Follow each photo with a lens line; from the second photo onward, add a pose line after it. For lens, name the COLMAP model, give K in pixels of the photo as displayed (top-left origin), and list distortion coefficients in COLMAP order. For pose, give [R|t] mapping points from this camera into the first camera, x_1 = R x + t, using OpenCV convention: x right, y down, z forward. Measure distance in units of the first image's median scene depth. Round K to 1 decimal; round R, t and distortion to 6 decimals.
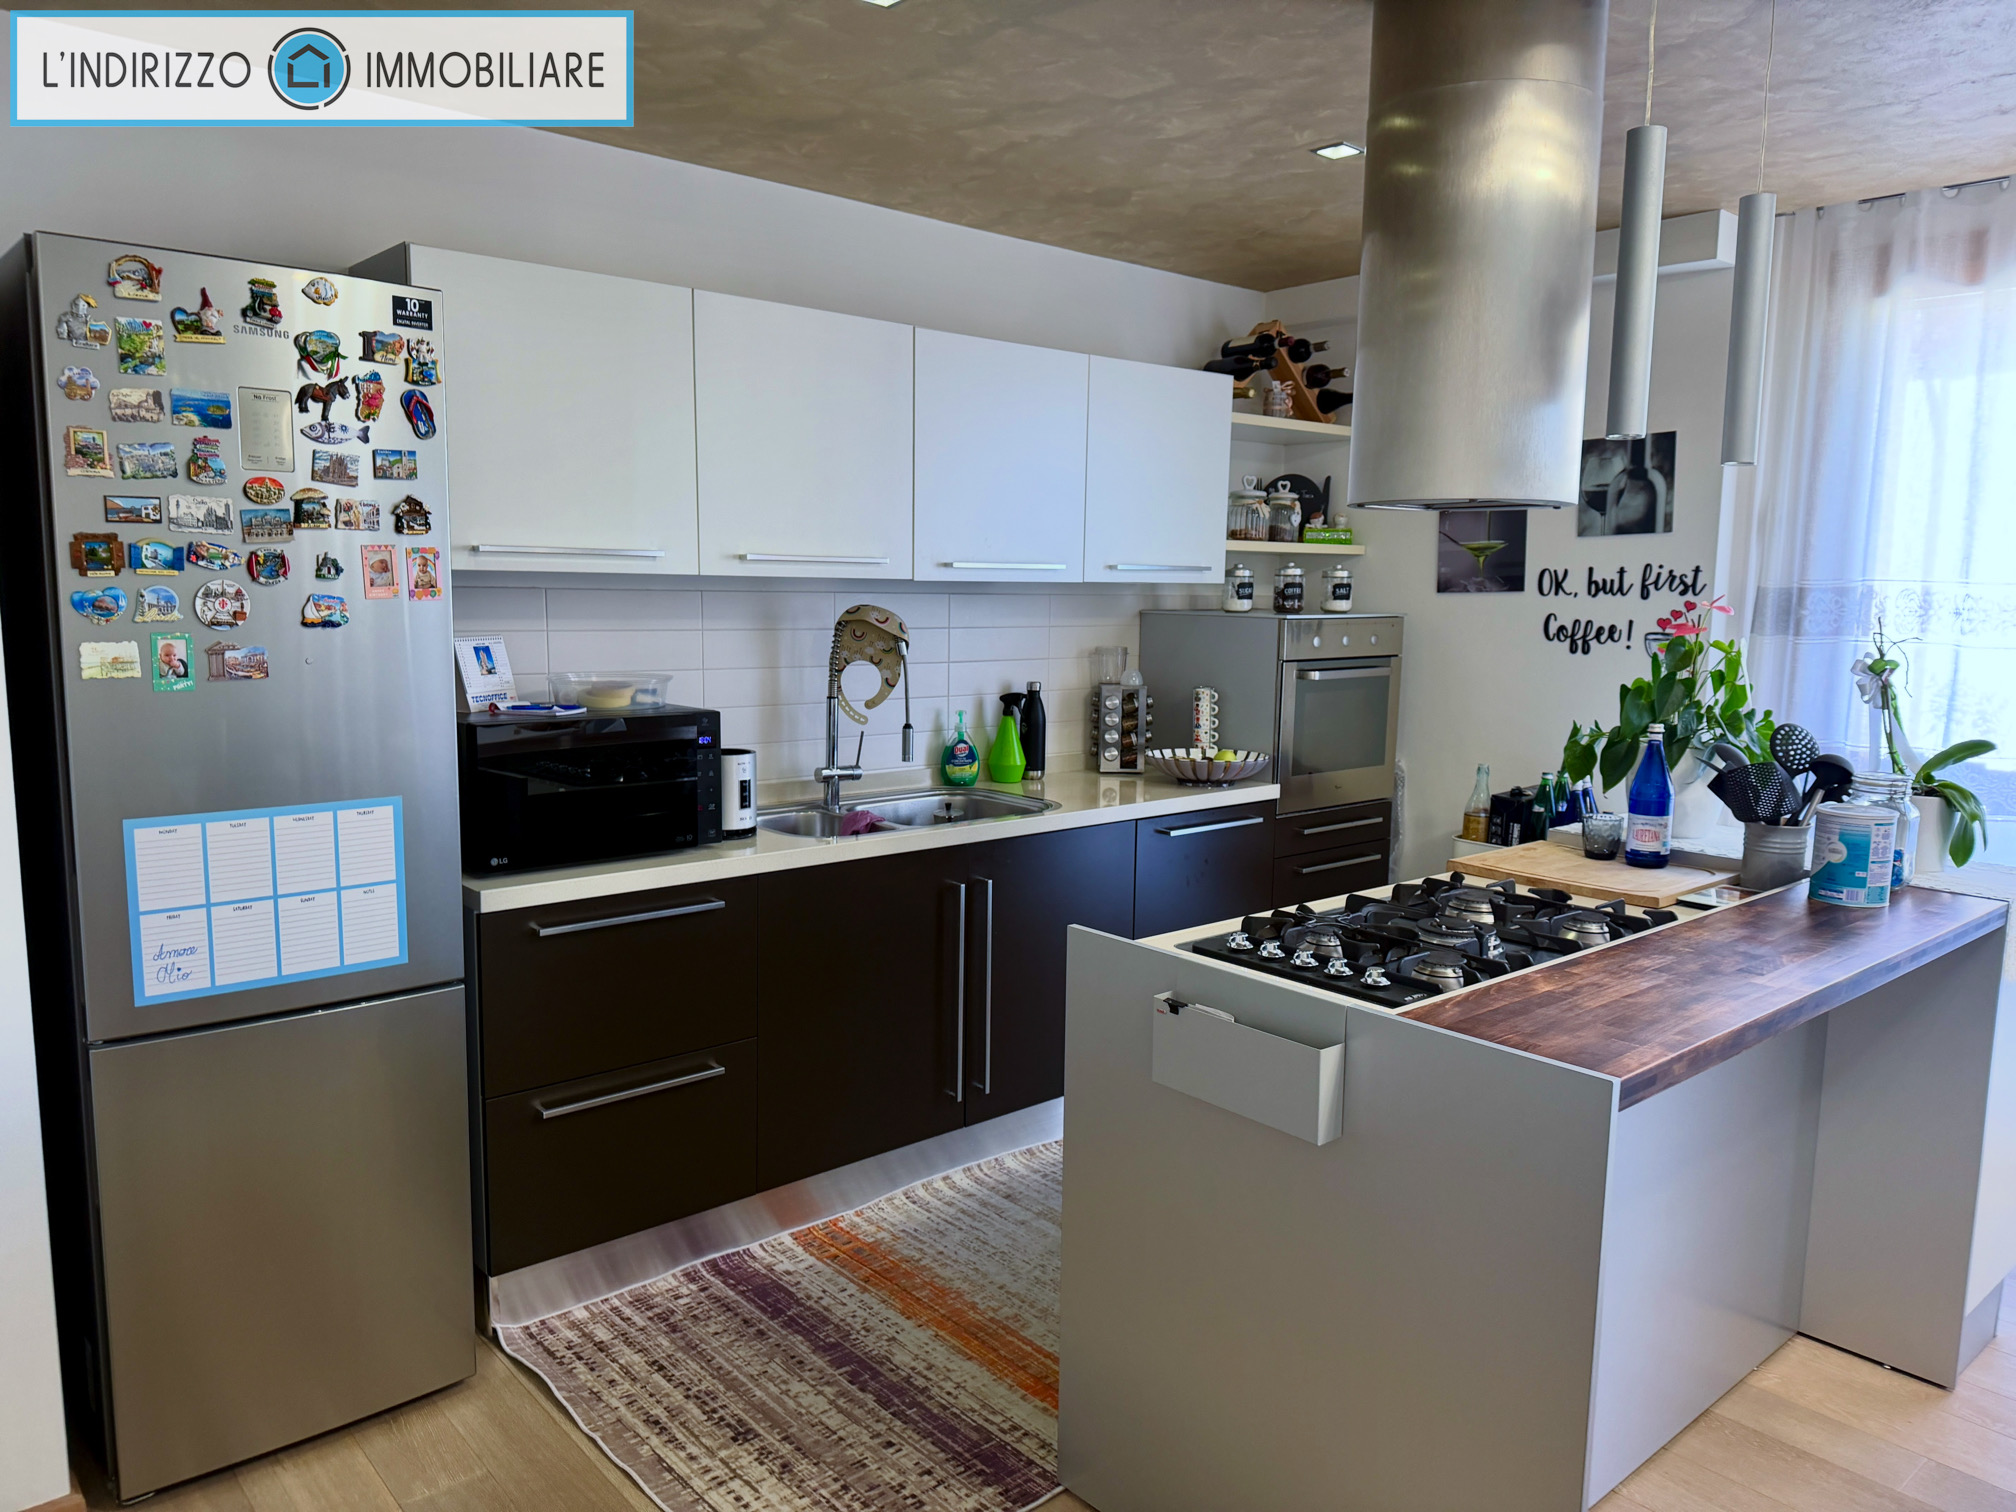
lens RADIAL K [[1414.5, 0, 1006.8], [0, 1414.5, 768.5], [0, 0, 1]] dist [0.055179, -0.064931]
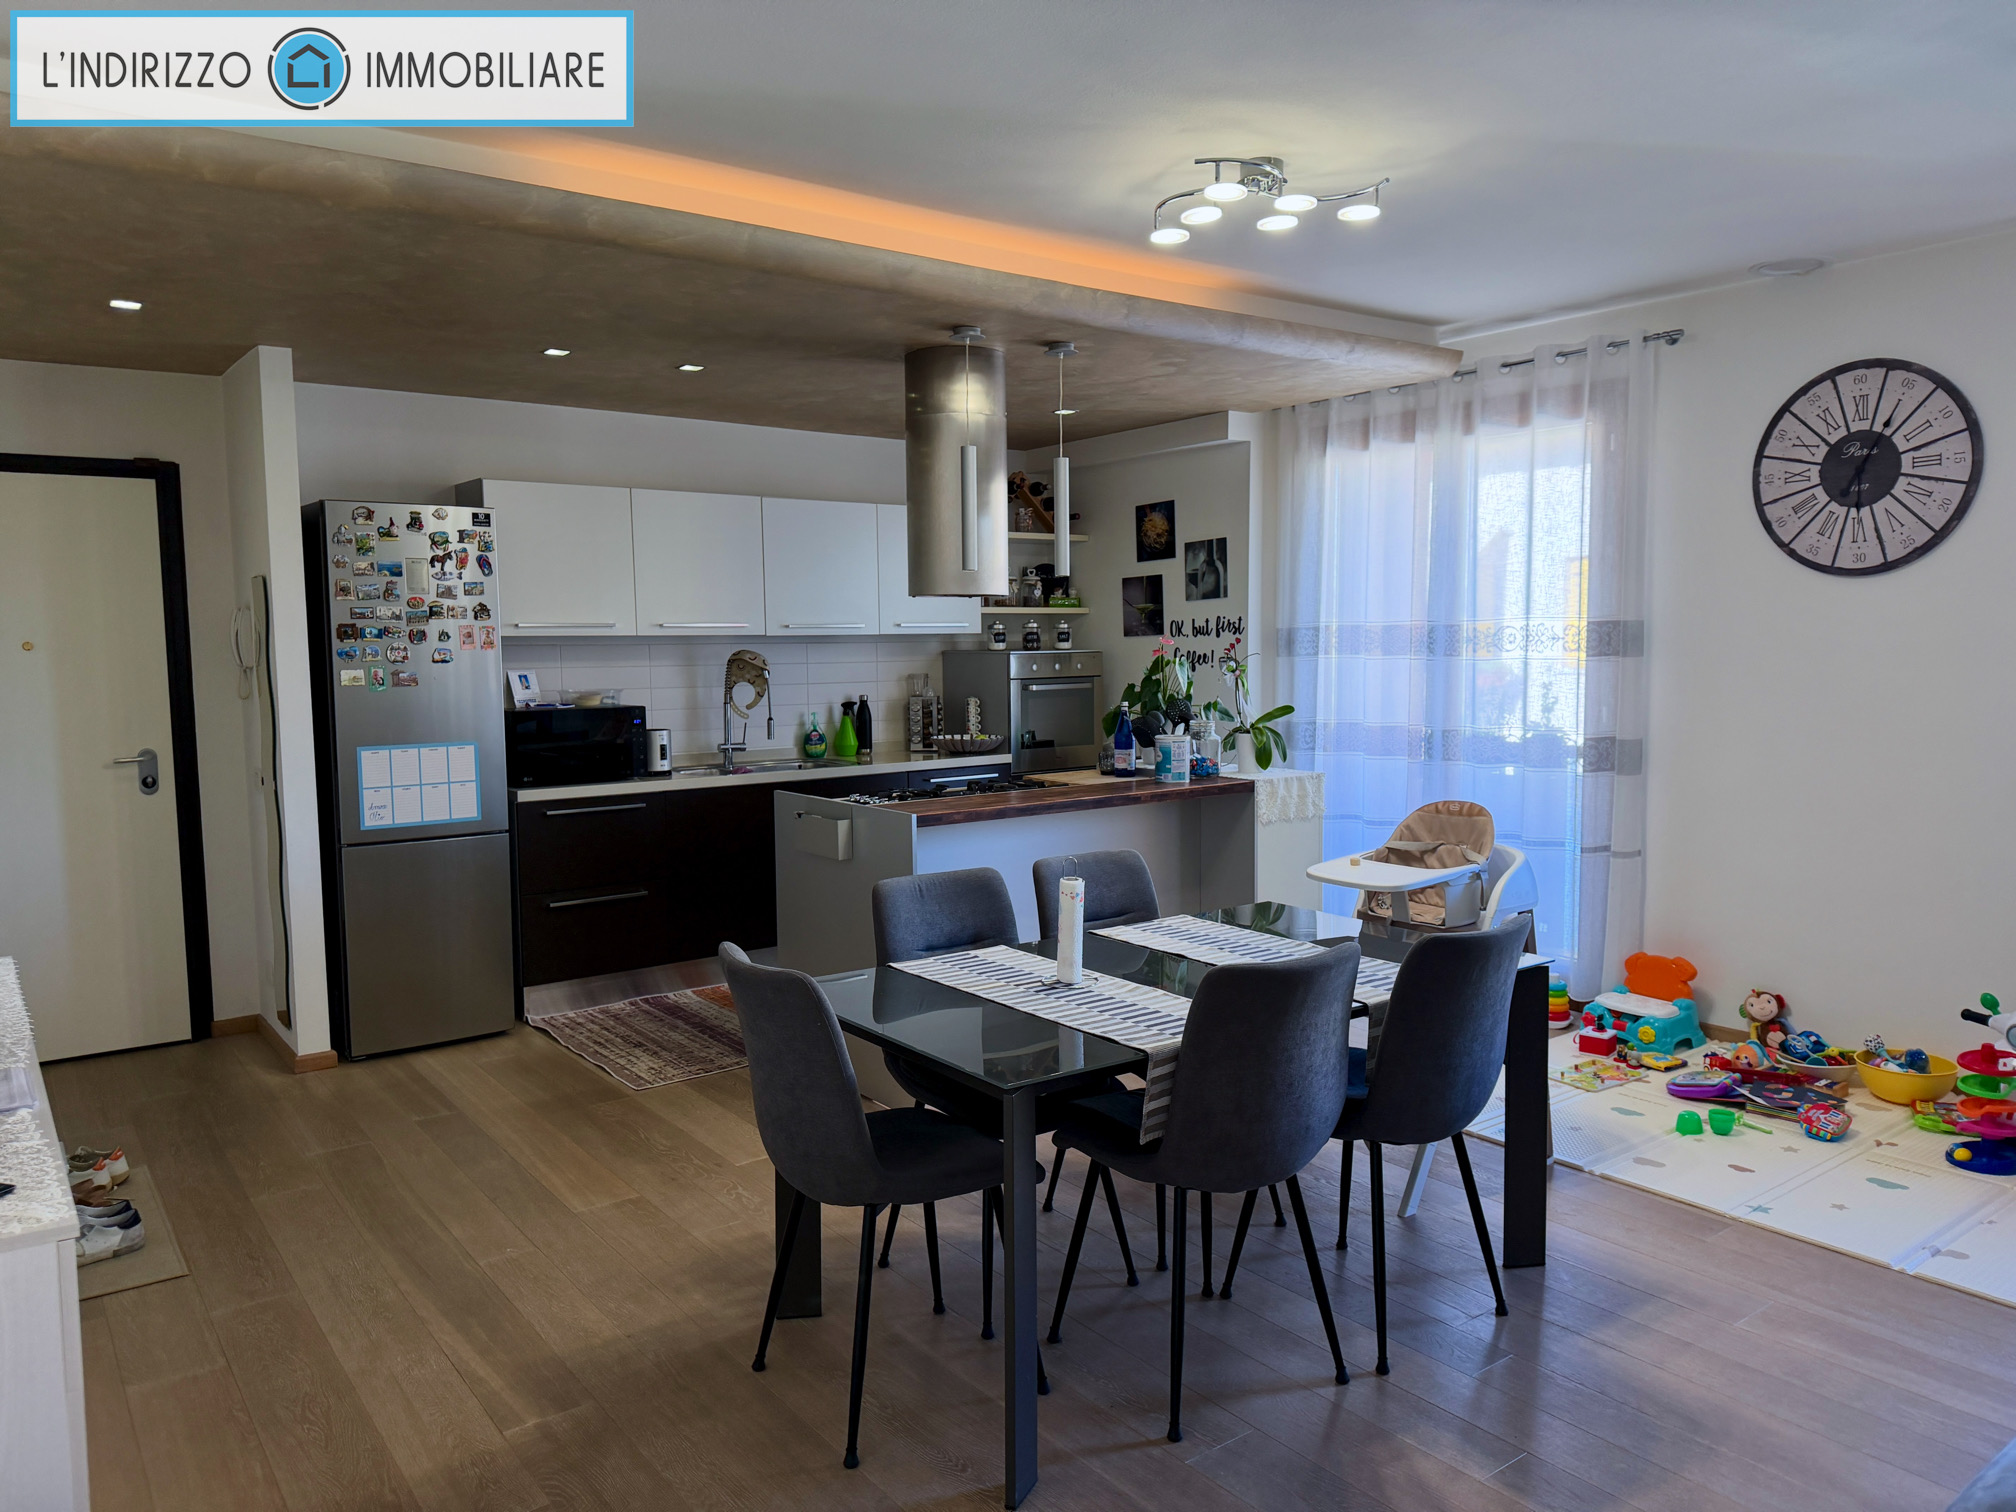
lens RADIAL K [[1428.9, 0, 1013.4], [0, 1428.9, 769.0], [0, 0, 1]] dist [0.120934, -0.144852]
pose [[0.997286, -0.017322, -0.071554, 0.520696], [0.014643, 0.999178, -0.037798, 0.151060], [0.072149, 0.036648, 0.996720, -1.084481]]
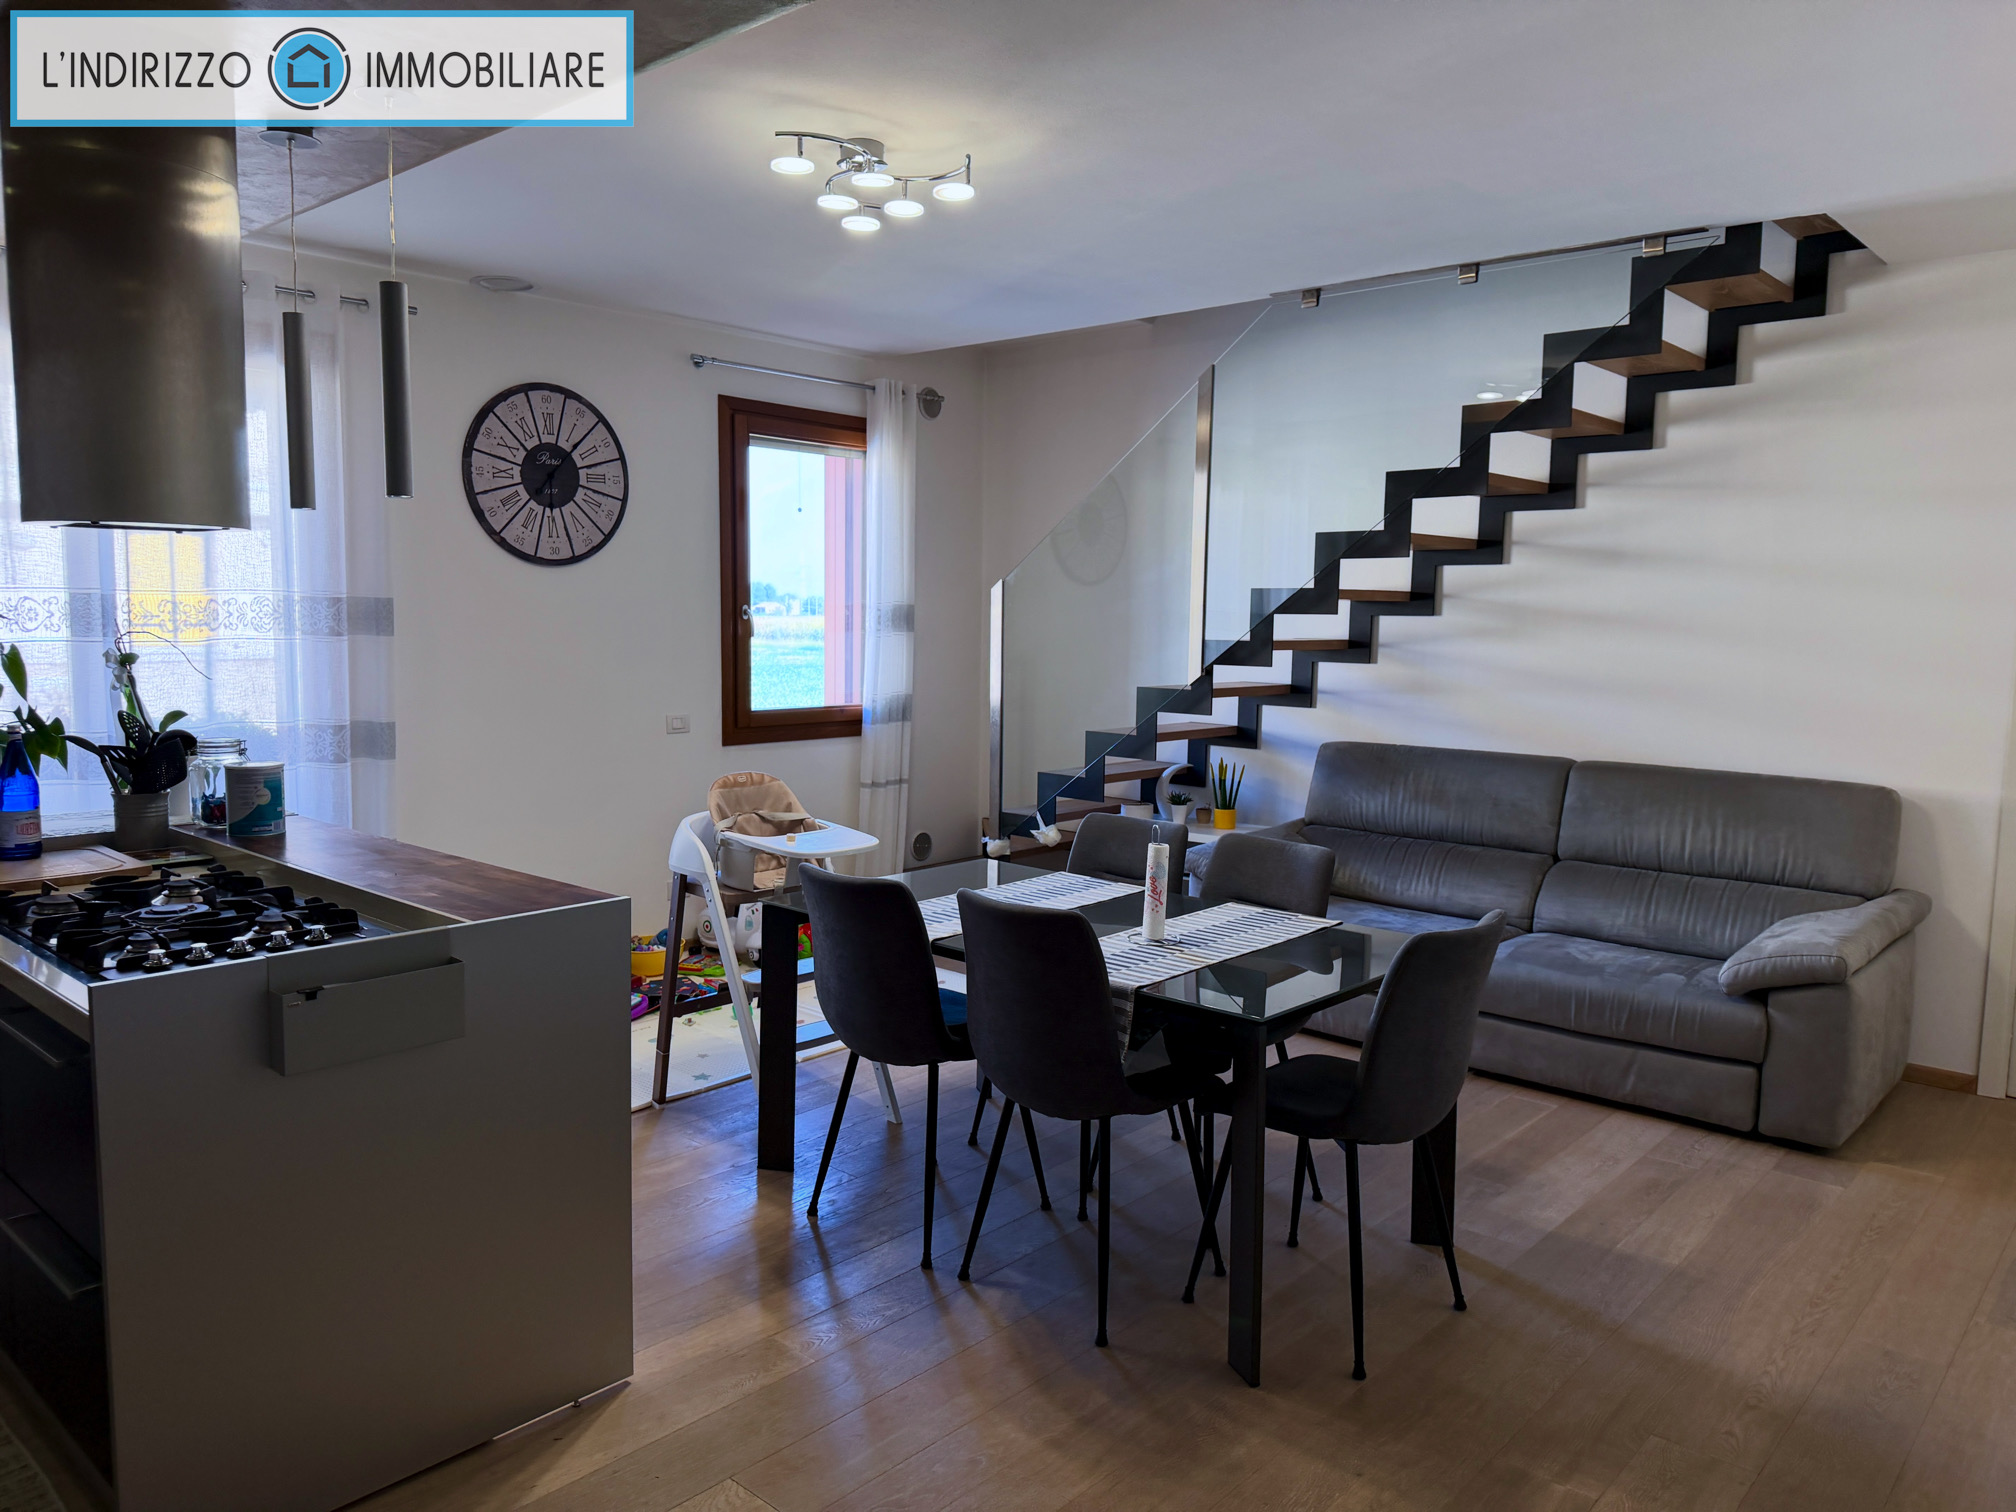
lens RADIAL K [[1406.5, 0, 1014.0], [0, 1406.5, 768.6], [0, 0, 1]] dist [0.117589, -0.185623]
pose [[-0.131206, -0.131000, 0.982662, -0.952169], [0.113899, 0.982675, 0.146209, -0.109417], [-0.984790, 0.131108, -0.114012, 0.613246]]
